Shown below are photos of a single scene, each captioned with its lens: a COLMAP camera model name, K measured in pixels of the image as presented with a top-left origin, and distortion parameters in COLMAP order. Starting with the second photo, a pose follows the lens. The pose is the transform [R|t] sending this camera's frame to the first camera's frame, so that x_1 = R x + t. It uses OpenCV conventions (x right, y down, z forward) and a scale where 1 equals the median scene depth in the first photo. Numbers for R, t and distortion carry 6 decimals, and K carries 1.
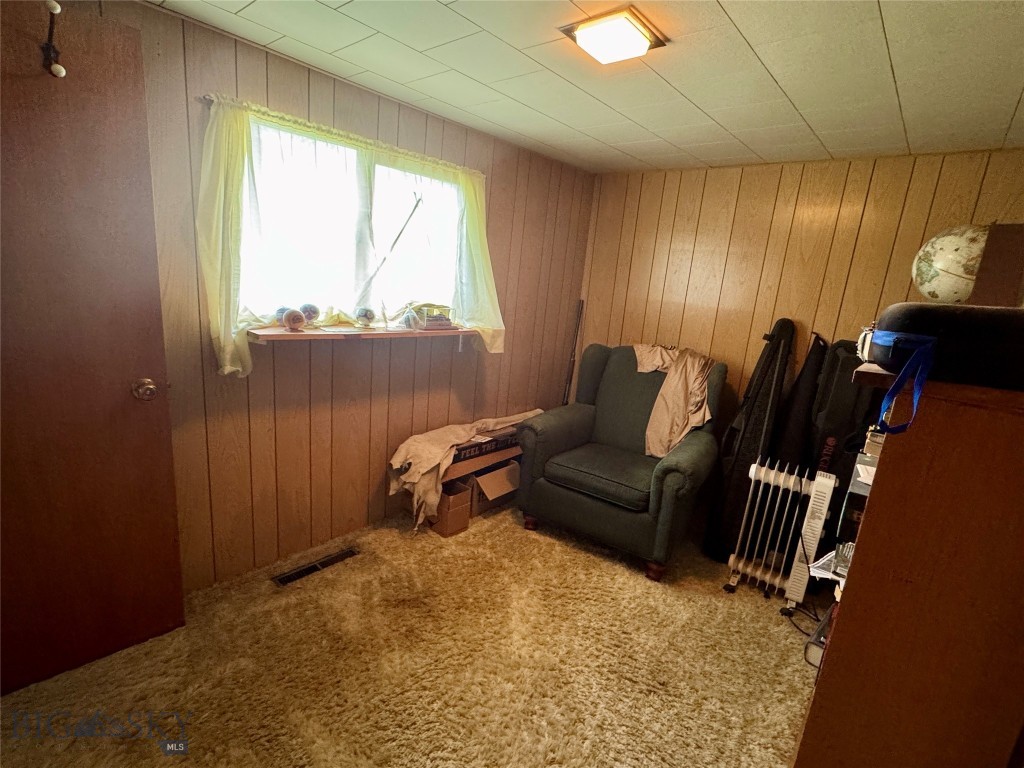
lens RADIAL K [[487.4, 0, 511.8], [0, 487.4, 383.5], [0, 0, 1]] dist [-0.002203, 0.000822]
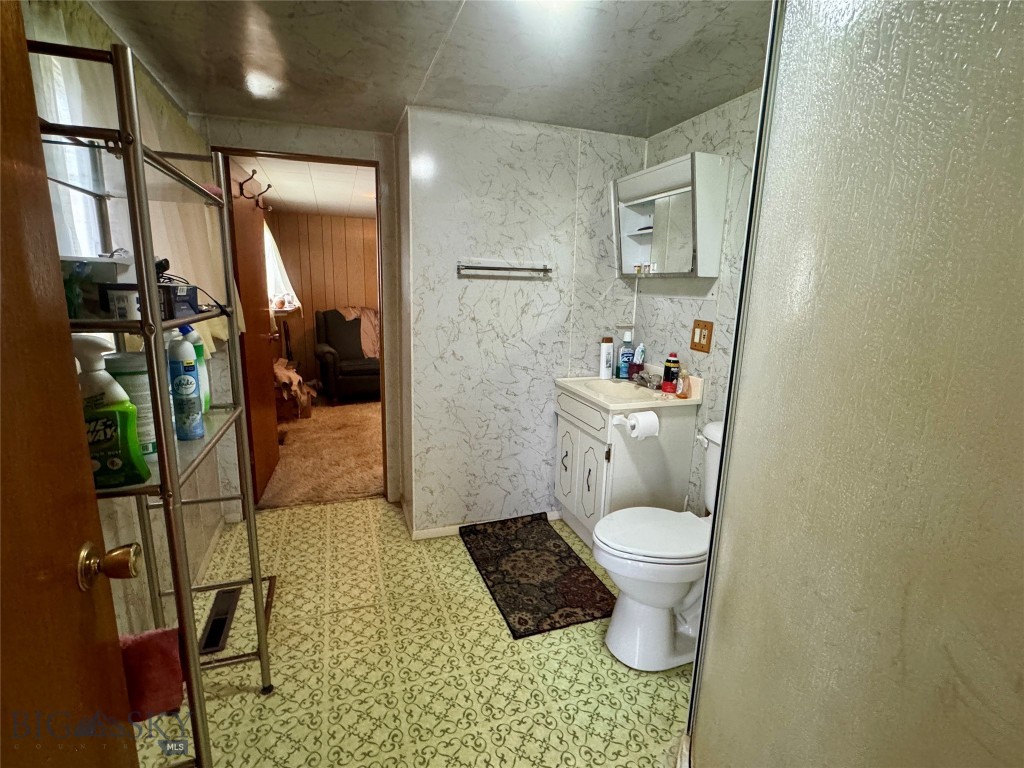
lens RADIAL K [[487.4, 0, 513.6], [0, 487.4, 384.4], [0, 0, 1]] dist [-0.002203, 0.000822]
pose [[0.477484, -0.246598, 0.843326, -1.383297], [0.213604, 0.963592, 0.160825, 0.060647], [-0.852281, 0.103346, 0.512774, -0.684945]]
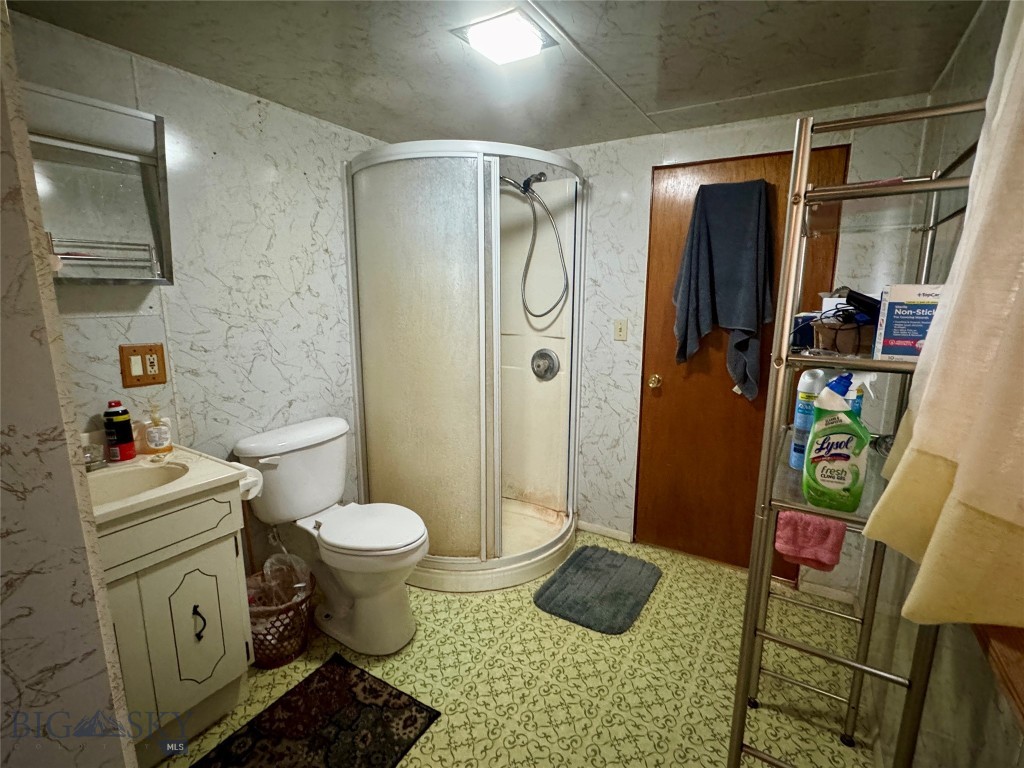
lens RADIAL K [[487.4, 0, 508.2], [0, 487.4, 383.4], [0, 0, 1]] dist [-0.002203, 0.000822]
pose [[-0.981225, -0.047594, -0.186904, 3.127906], [-0.118098, 0.914422, 0.387150, -1.154194], [0.152483, 0.401954, -0.902874, 5.755607]]
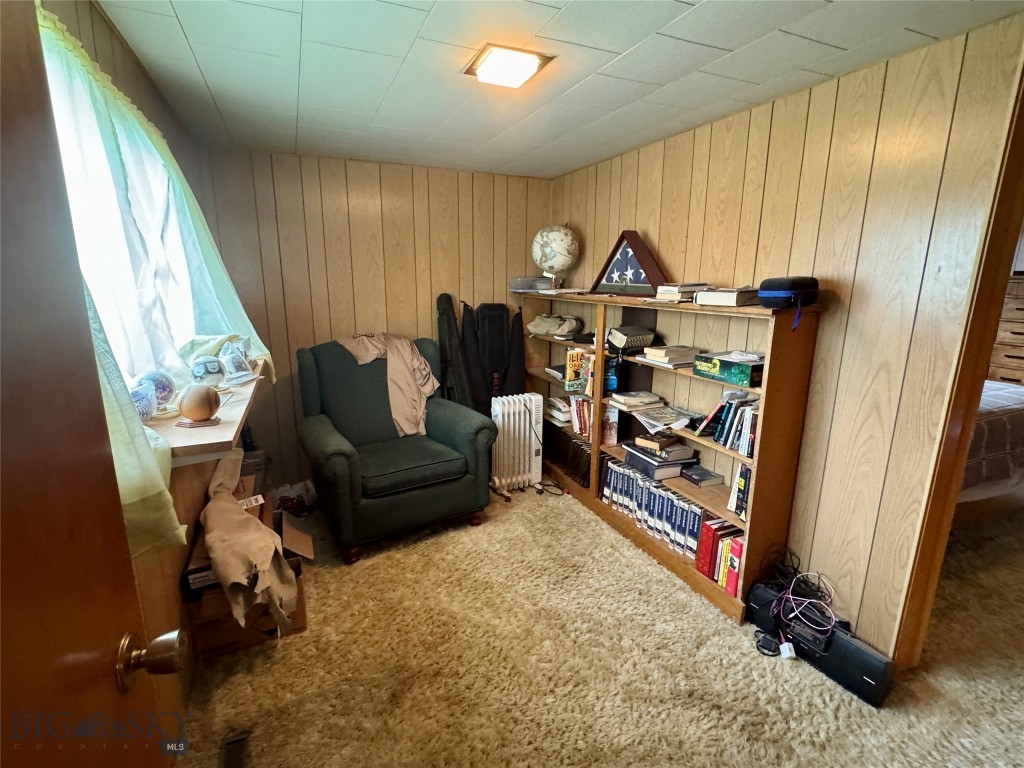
lens RADIAL K [[487.4, 0, 507.6], [0, 487.4, 383.9], [0, 0, 1]] dist [-0.002203, 0.000822]
pose [[0.416370, -0.284788, 0.863442, -0.583022], [0.234055, 0.951244, 0.200881, -0.139345], [-0.878552, 0.118452, 0.462726, 0.332116]]
